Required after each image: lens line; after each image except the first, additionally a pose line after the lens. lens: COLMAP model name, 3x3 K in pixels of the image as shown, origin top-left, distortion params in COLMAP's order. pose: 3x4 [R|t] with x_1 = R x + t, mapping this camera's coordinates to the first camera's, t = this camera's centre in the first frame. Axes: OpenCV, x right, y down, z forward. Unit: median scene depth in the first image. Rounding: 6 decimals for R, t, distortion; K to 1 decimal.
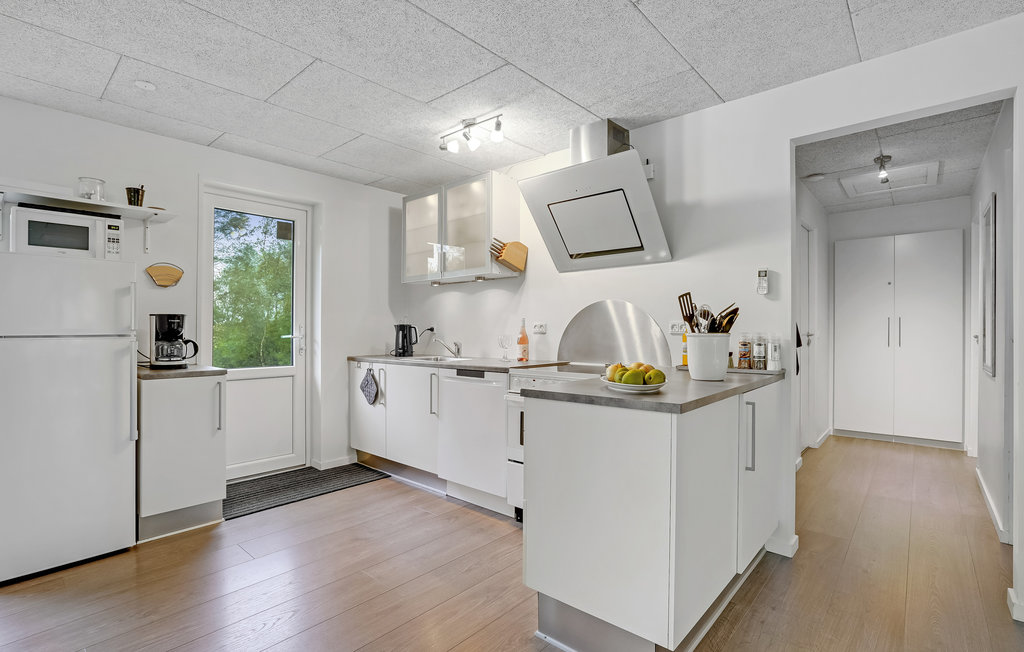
lens RADIAL K [[473.5, 0, 512.0], [0, 473.5, 326.0], [0, 0, 1]] dist [0.001157, -0.000115]
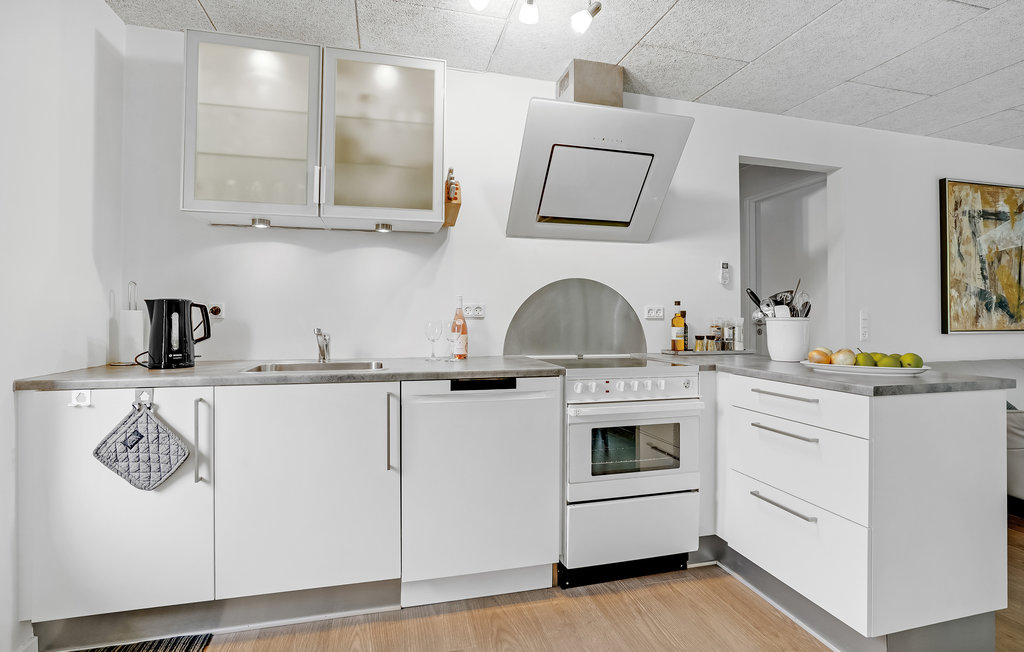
lens RADIAL K [[502.3, 0, 513.1], [0, 502.3, 309.4], [0, 0, 1]] dist [-0.006244, -0.001338]
pose [[0.552586, 0.015926, 0.833304, -0.544995], [-0.012286, 0.999864, -0.010962, 0.009963], [-0.833365, -0.004180, 0.552707, 0.553161]]
